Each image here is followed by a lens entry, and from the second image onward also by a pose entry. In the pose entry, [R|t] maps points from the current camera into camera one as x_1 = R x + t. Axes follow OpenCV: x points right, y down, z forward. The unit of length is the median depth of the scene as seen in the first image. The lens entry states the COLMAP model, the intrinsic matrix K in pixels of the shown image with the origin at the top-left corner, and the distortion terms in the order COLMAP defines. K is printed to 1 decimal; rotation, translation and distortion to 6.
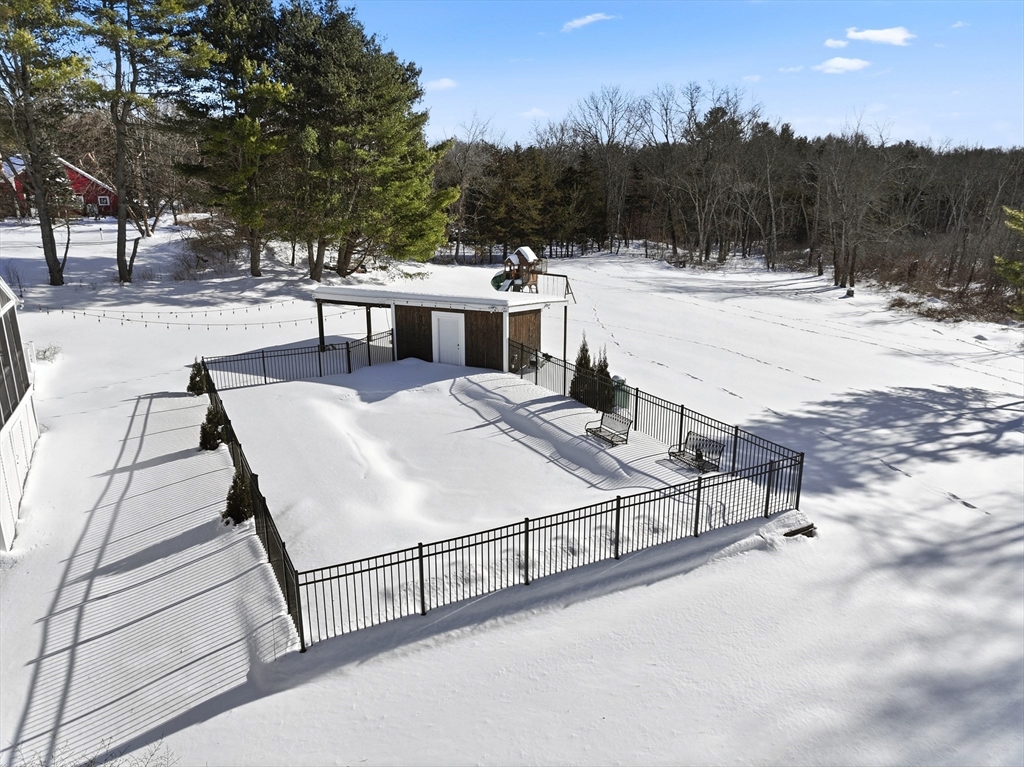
lens RADIAL K [[720.7, 0, 519.0], [0, 720.7, 386.0], [0, 0, 1]] dist [0.006558, 0.005467]
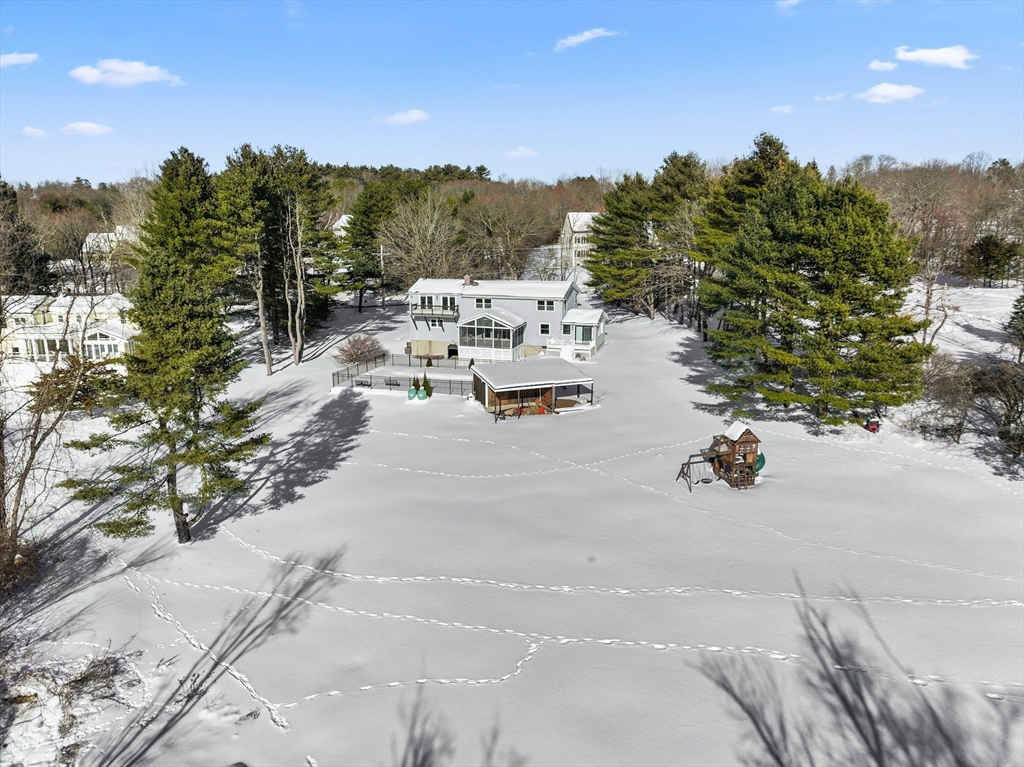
lens RADIAL K [[729.5, 0, 527.2], [0, 729.5, 383.0], [0, 0, 1]] dist [-0.001123, -0.000538]
pose [[-0.662566, 0.200991, -0.721532, 1.718251], [-0.202695, 0.879263, 0.431059, -1.235702], [0.721056, 0.431856, -0.541830, 2.692295]]
